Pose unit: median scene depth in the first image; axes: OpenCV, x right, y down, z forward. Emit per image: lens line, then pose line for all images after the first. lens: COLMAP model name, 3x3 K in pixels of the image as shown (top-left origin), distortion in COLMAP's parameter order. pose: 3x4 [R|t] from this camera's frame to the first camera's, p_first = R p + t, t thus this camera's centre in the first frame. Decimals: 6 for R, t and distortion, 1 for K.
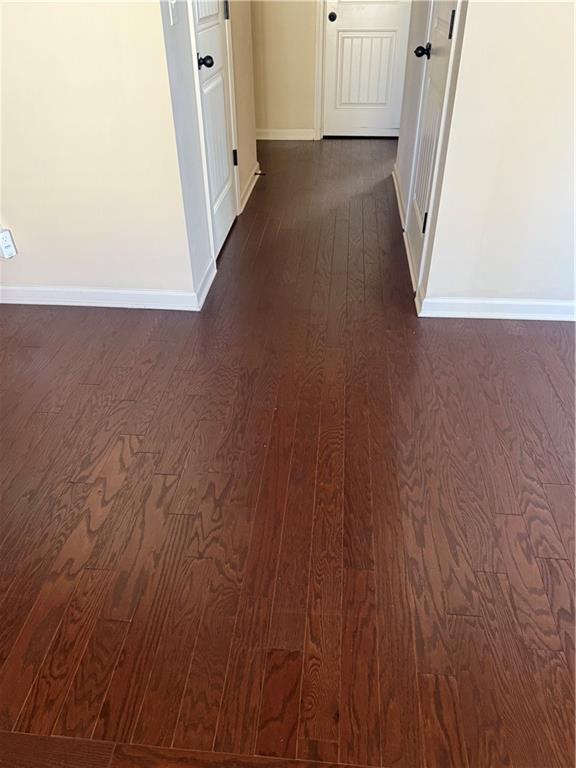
lens RADIAL K [[571.4, 0, 288.2], [0, 571.4, 383.2], [0, 0, 1]] dist [0.065655, -0.085829]
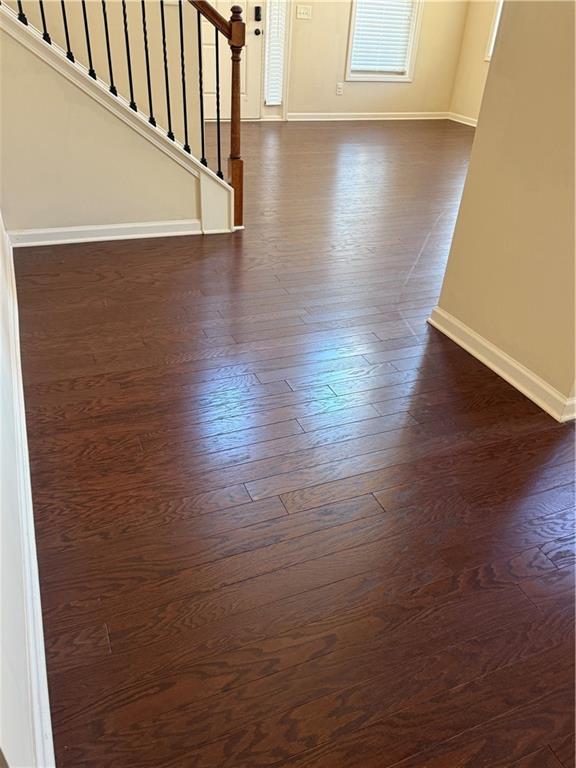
lens RADIAL K [[571.4, 0, 286.5], [0, 571.4, 385.9], [0, 0, 1]] dist [0.065655, -0.085829]
pose [[-0.469382, -0.493097, 0.732486, 0.045569], [0.475011, 0.558278, 0.680213, -0.579044], [-0.744342, 0.667219, -0.027819, 0.839794]]
